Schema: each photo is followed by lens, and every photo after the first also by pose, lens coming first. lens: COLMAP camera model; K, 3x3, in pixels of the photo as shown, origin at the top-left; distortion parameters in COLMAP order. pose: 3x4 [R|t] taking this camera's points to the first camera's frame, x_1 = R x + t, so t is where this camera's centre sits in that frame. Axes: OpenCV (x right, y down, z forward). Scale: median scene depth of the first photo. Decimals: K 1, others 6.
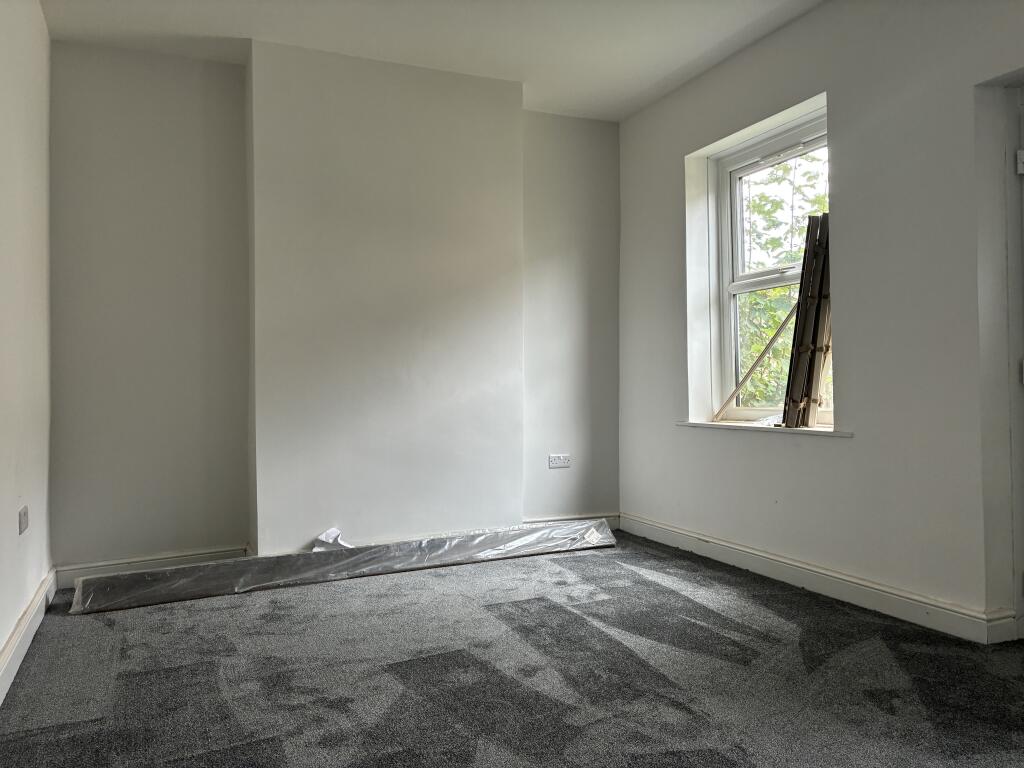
lens RADIAL K [[778.1, 0, 512.6], [0, 778.1, 387.2], [0, 0, 1]] dist [0.000525, -0.002021]
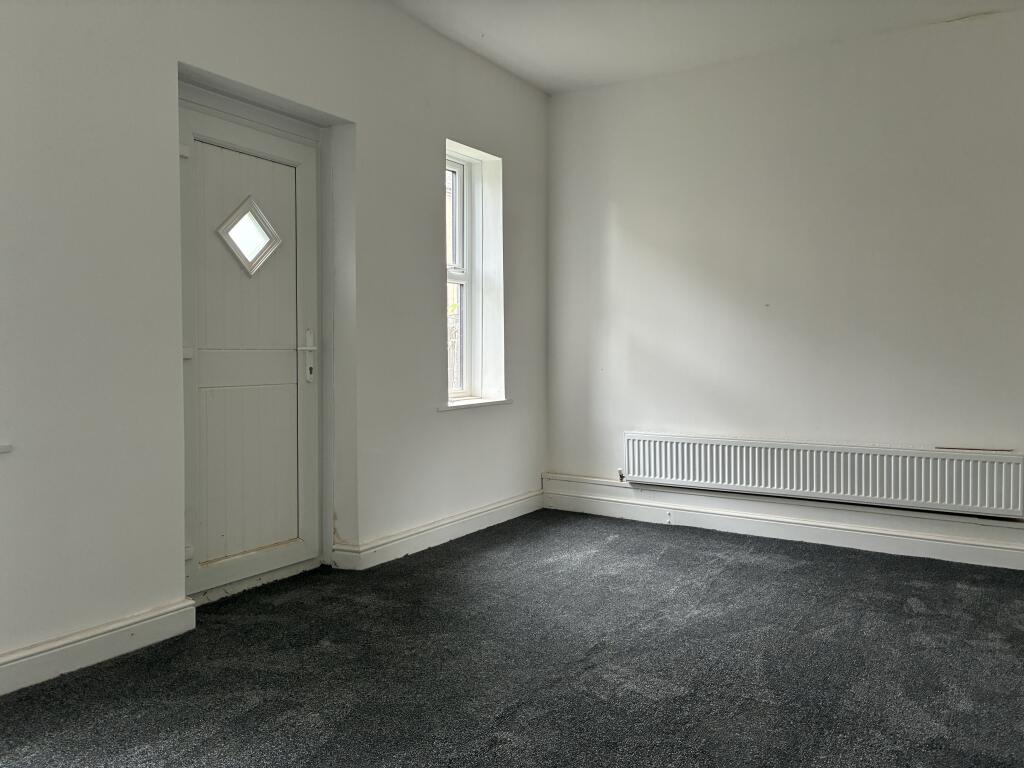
lens RADIAL K [[775.7, 0, 507.7], [0, 775.7, 364.8], [0, 0, 1]] dist [0.122222, -0.155037]
pose [[-0.557196, 0.008211, 0.830341, -0.445327], [0.017897, 0.999838, 0.002122, -0.008231], [-0.830188, 0.016043, -0.557252, 1.134141]]
